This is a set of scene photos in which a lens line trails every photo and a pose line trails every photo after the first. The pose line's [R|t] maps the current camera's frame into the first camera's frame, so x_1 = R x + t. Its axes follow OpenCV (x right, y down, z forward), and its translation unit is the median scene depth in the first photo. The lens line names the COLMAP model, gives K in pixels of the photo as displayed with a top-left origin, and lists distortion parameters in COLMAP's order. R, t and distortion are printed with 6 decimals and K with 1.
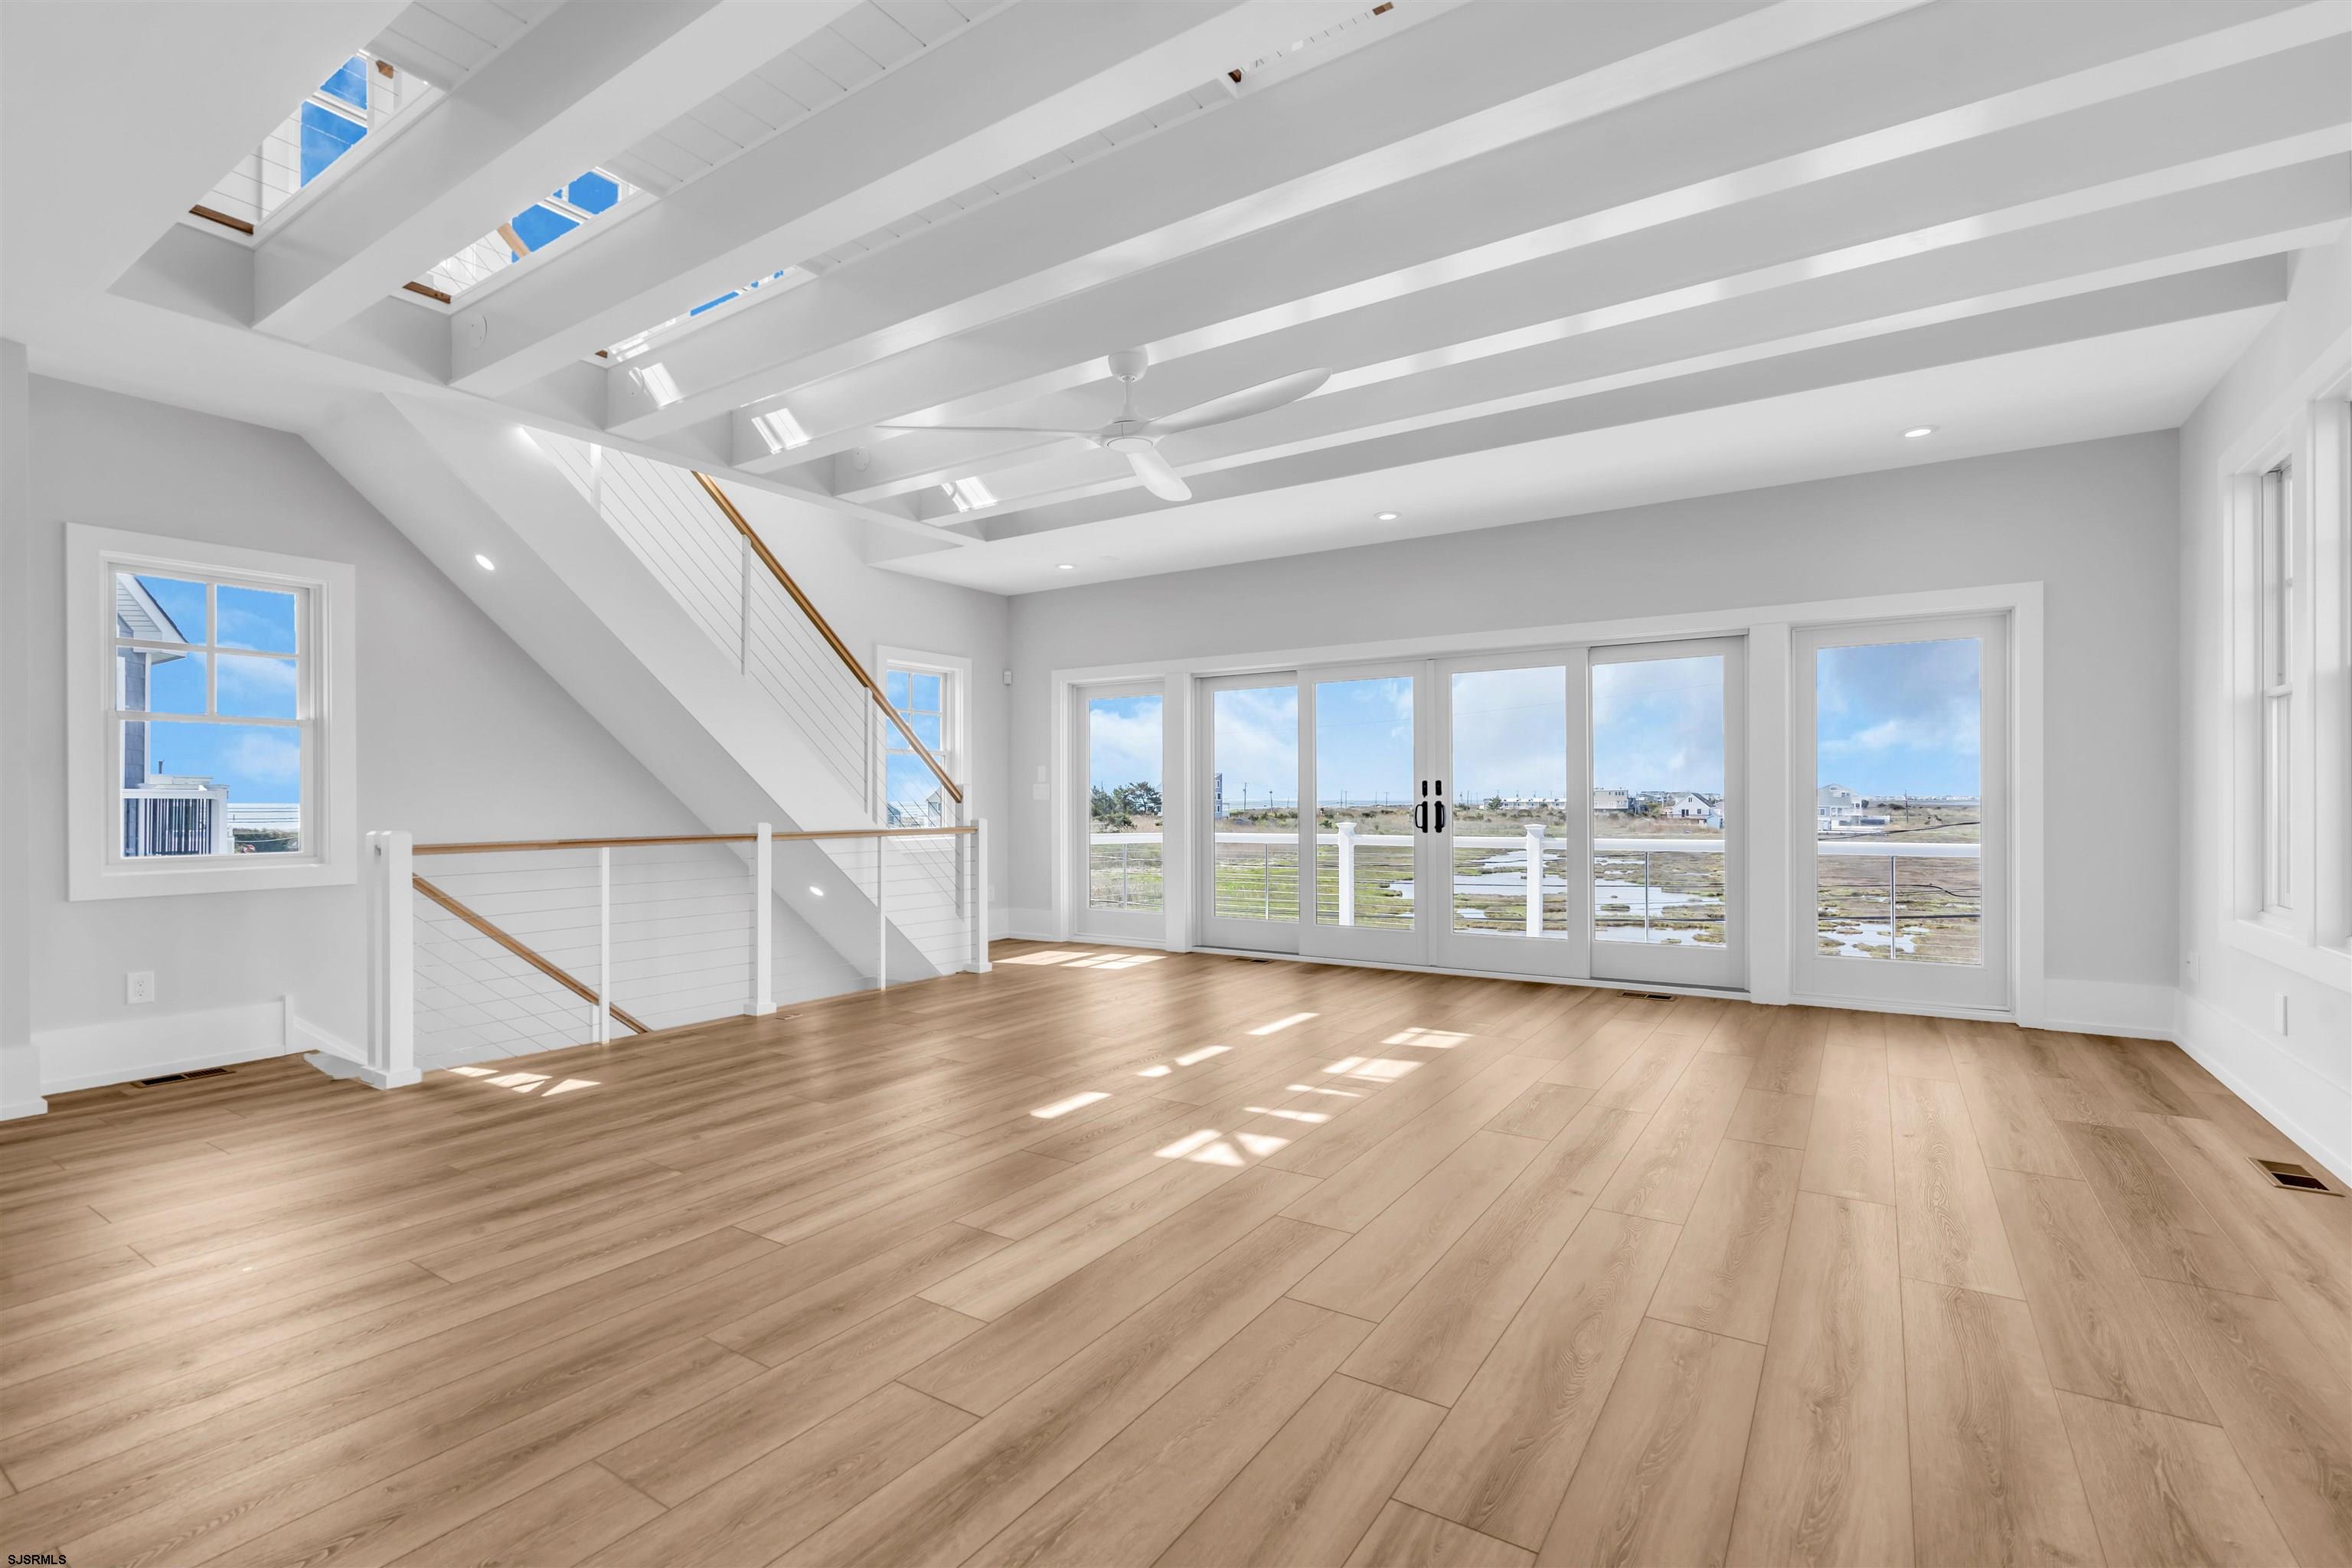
lens RADIAL K [[1059.9, 0, 1175.6], [0, 1059.9, 796.4], [0, 0, 1]] dist [-0.001205, 0.000741]
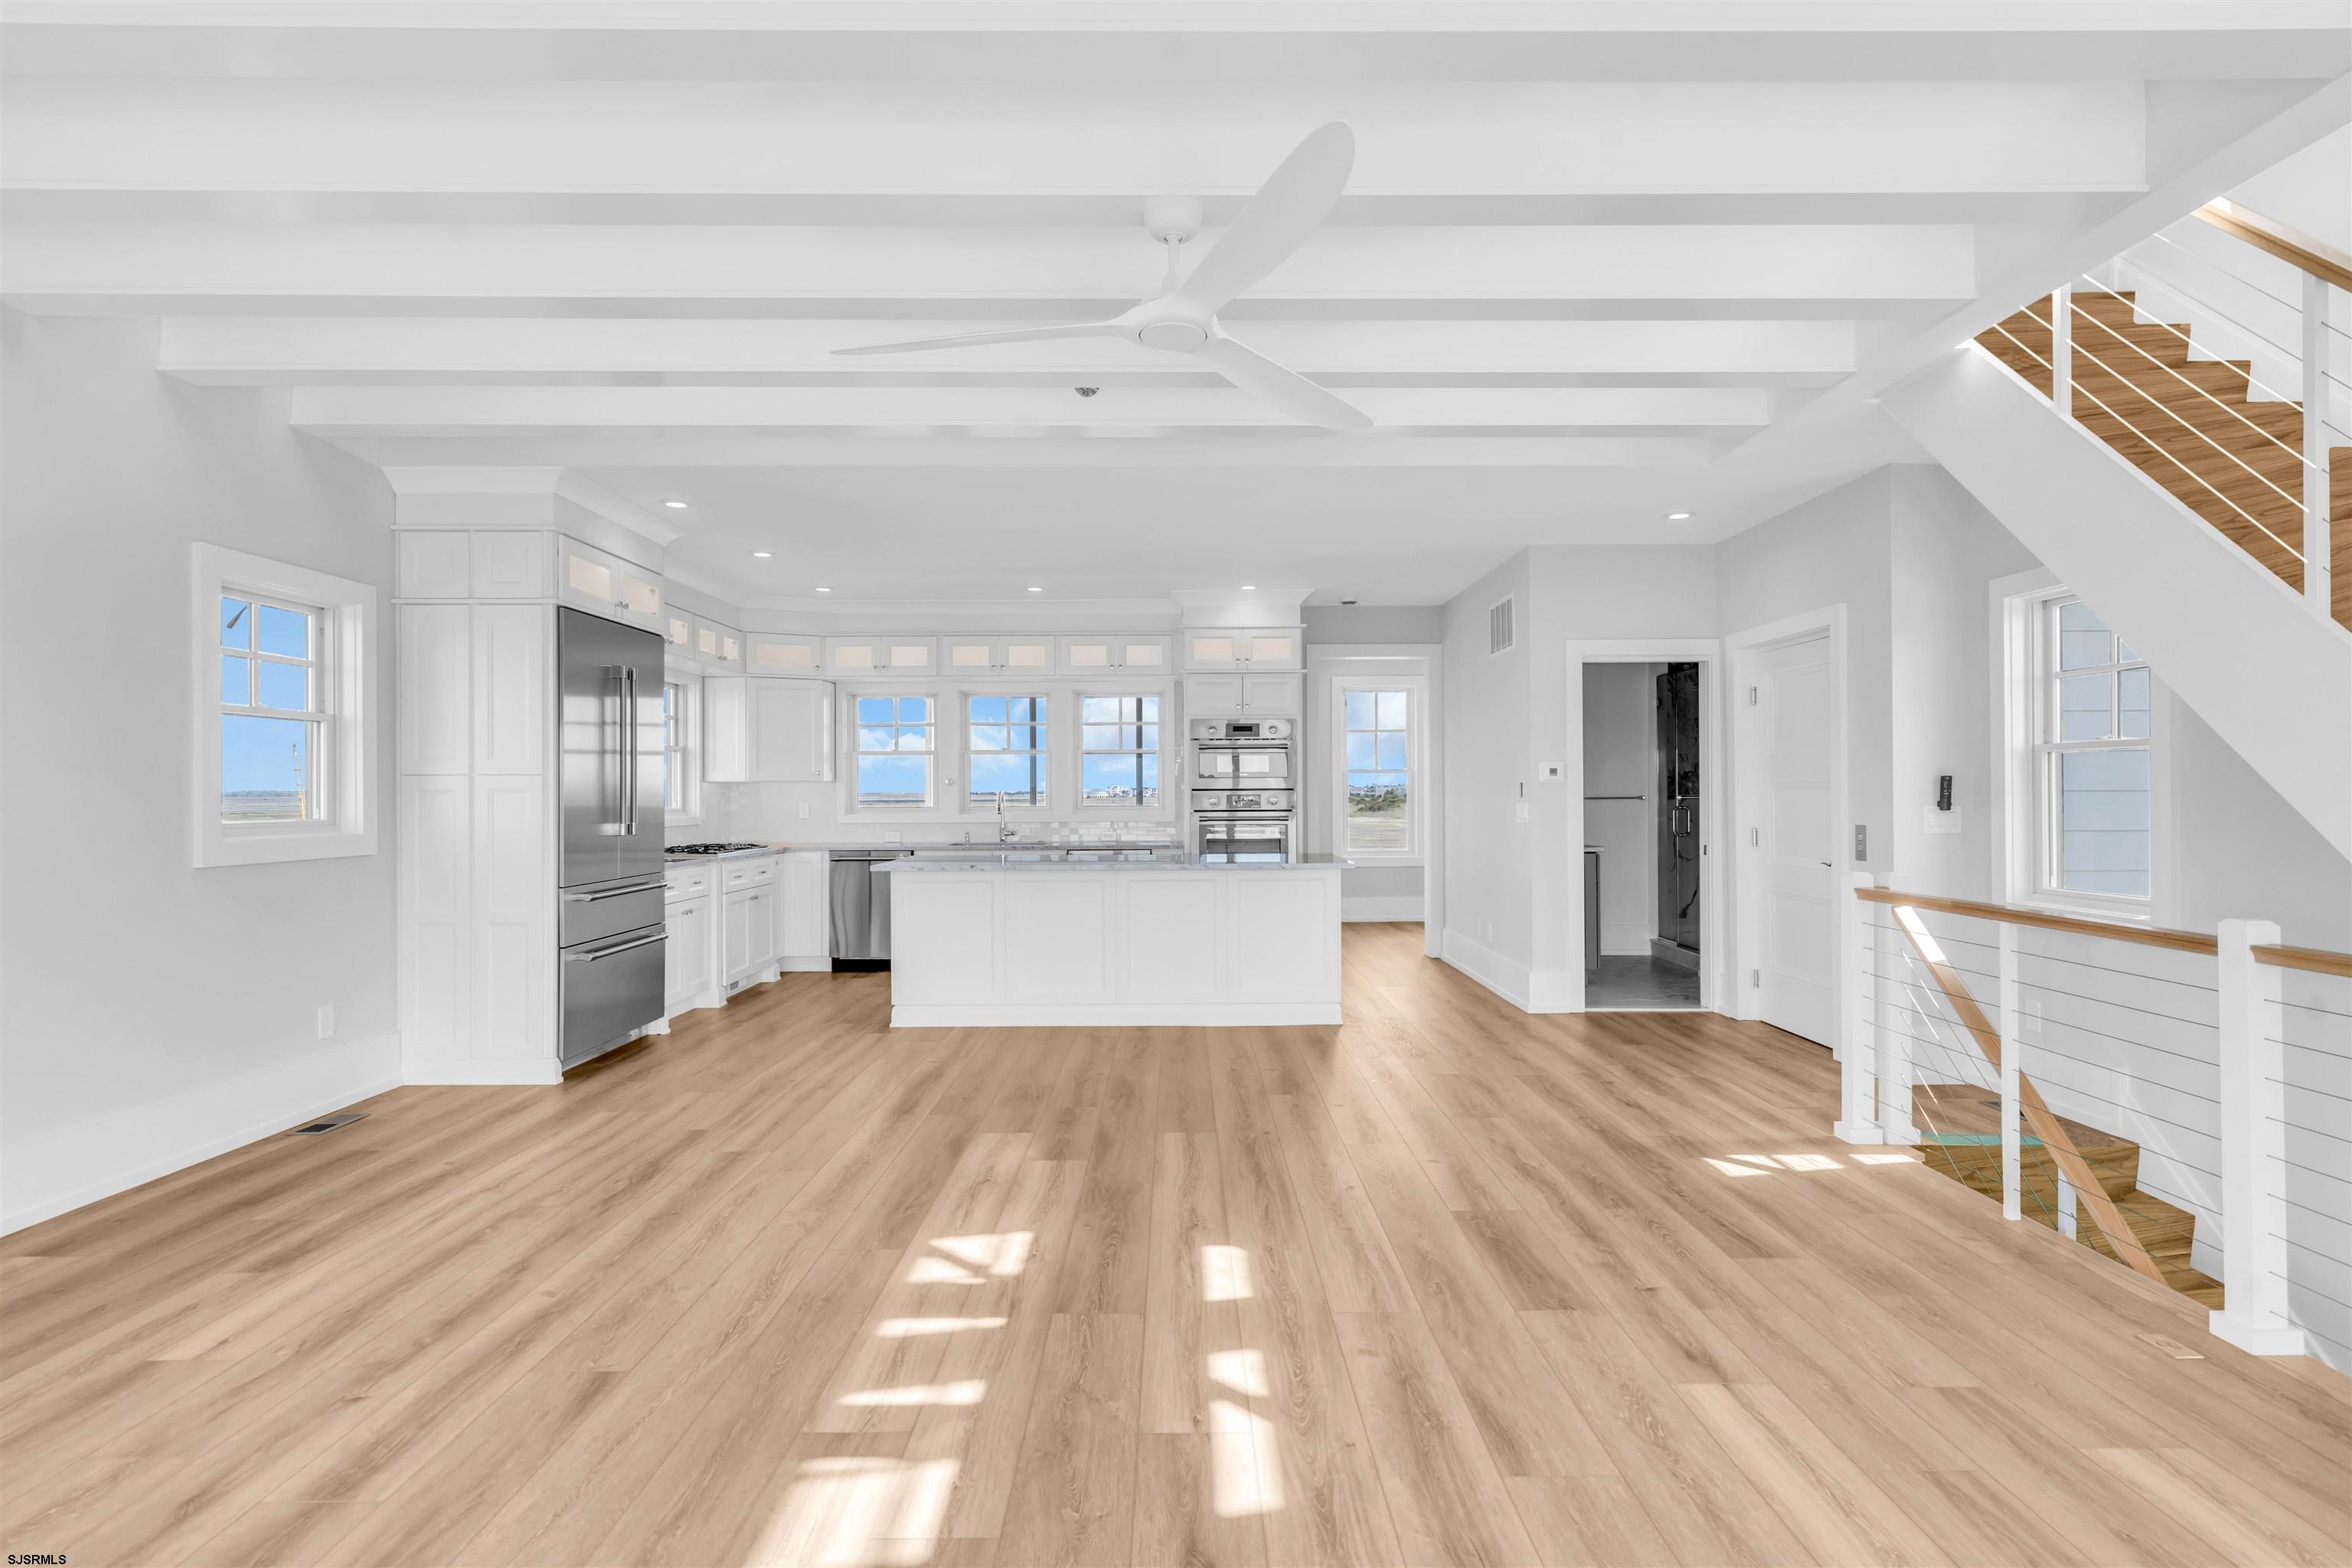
lens RADIAL K [[1195.9, 0, 1183.2], [0, 1195.9, 797.0], [0, 0, 1]] dist [0.003373, 0.000990]
pose [[-0.832202, 0.009483, -0.554391, 0.296306], [0.007764, 0.999955, 0.005450, -0.037447], [0.554418, 0.000231, -0.832239, 1.307750]]
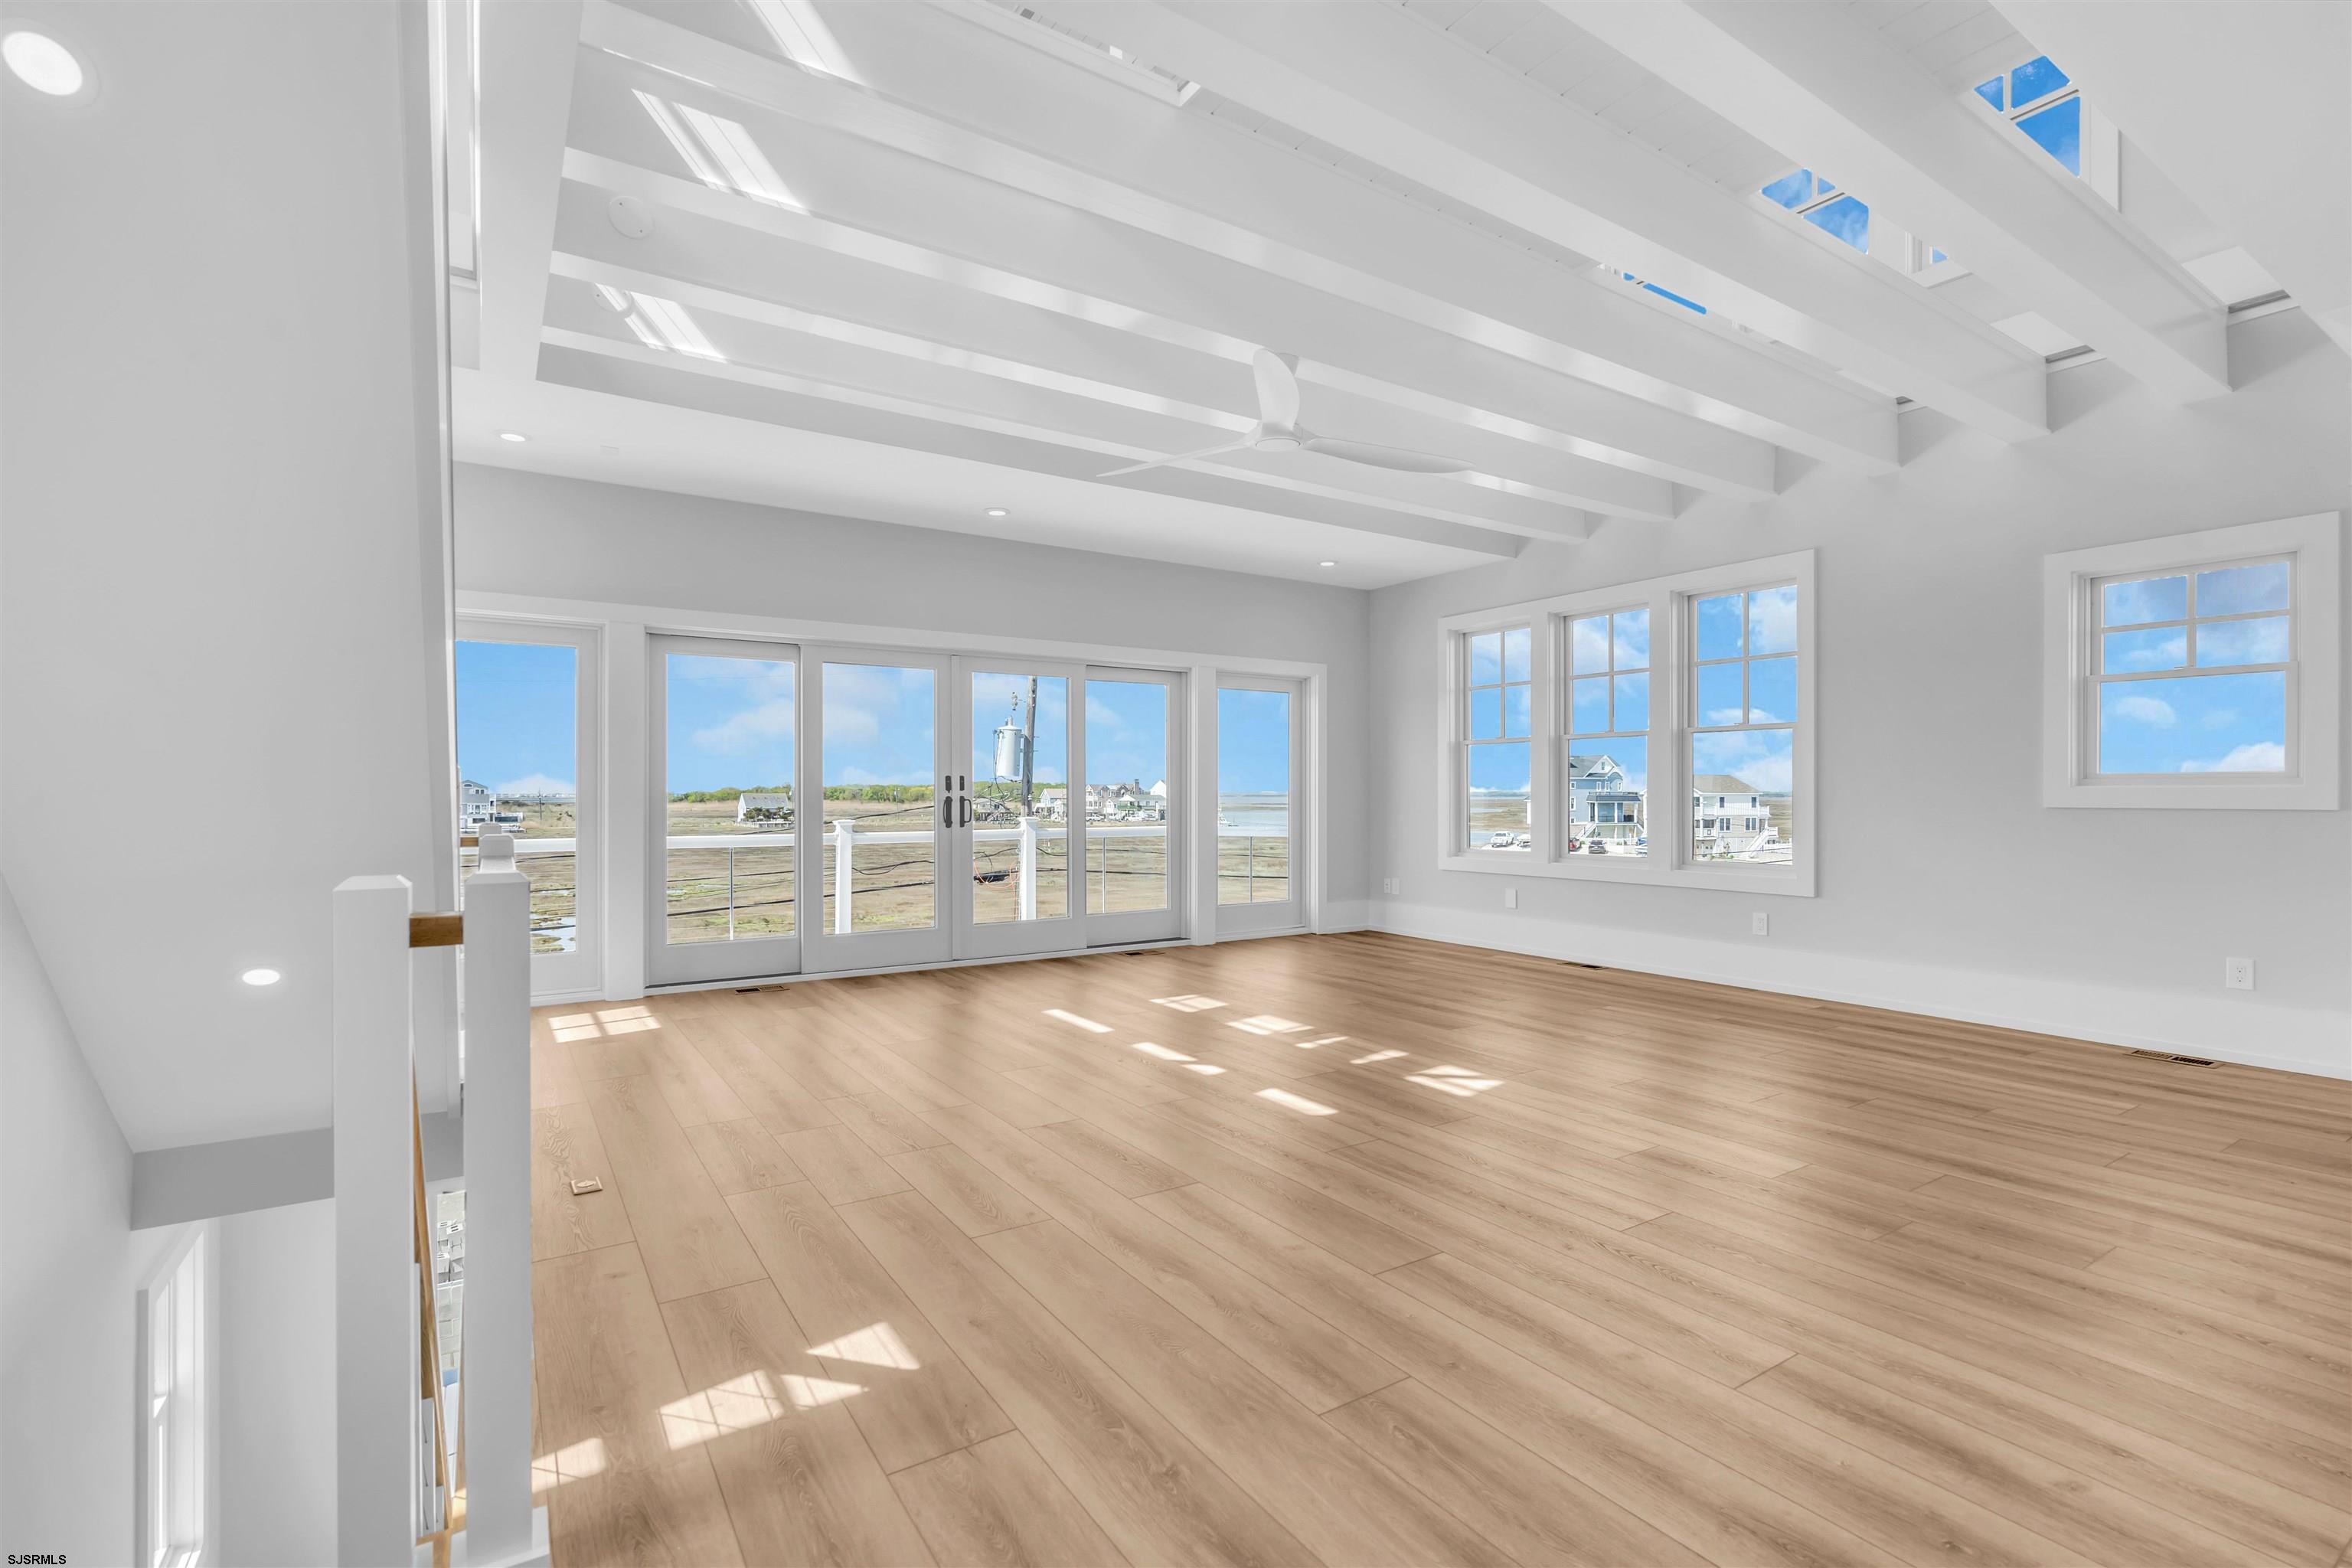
lens RADIAL K [[1063.9, 0, 1184.0], [0, 1063.9, 792.4], [0, 0, 1]] dist [0.000208, 0.000410]
pose [[0.395078, 0.003955, 0.918639, -0.817952], [-0.002713, 0.999991, -0.003139, 0.004270], [-0.918644, -0.001253, 0.395085, 0.546049]]
